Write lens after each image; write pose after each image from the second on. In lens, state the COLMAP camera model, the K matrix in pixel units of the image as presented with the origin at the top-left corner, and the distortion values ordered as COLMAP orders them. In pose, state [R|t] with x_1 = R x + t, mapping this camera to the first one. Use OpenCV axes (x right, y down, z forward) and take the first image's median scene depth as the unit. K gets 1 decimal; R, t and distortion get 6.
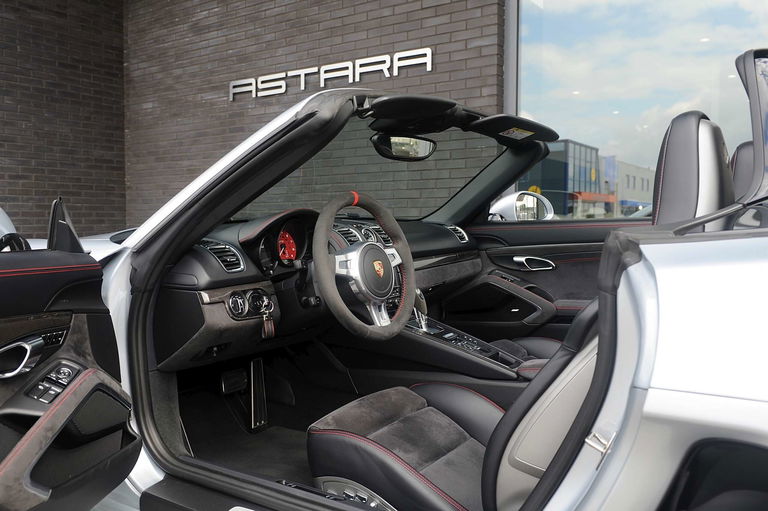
lens RADIAL K [[630.6, 0, 384.0], [0, 630.6, 255.5], [0, 0, 1]] dist [0.002746, 0.001363]
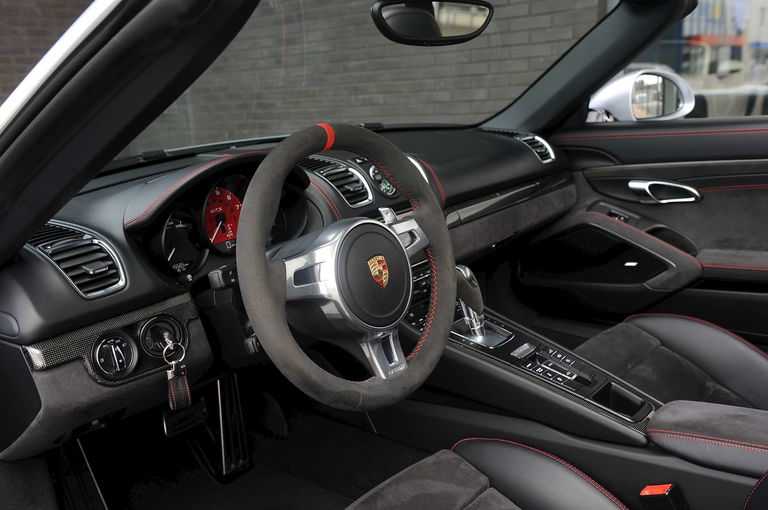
lens RADIAL K [[744.5, 0, 384.0], [0, 744.5, 255.0], [0, 0, 1]] dist [0.049762, -0.006992]
pose [[0.994410, -0.034793, -0.099690, 0.048898], [0.050136, 0.986515, 0.155805, -0.074251], [0.092924, -0.159932, 0.982745, 0.326001]]
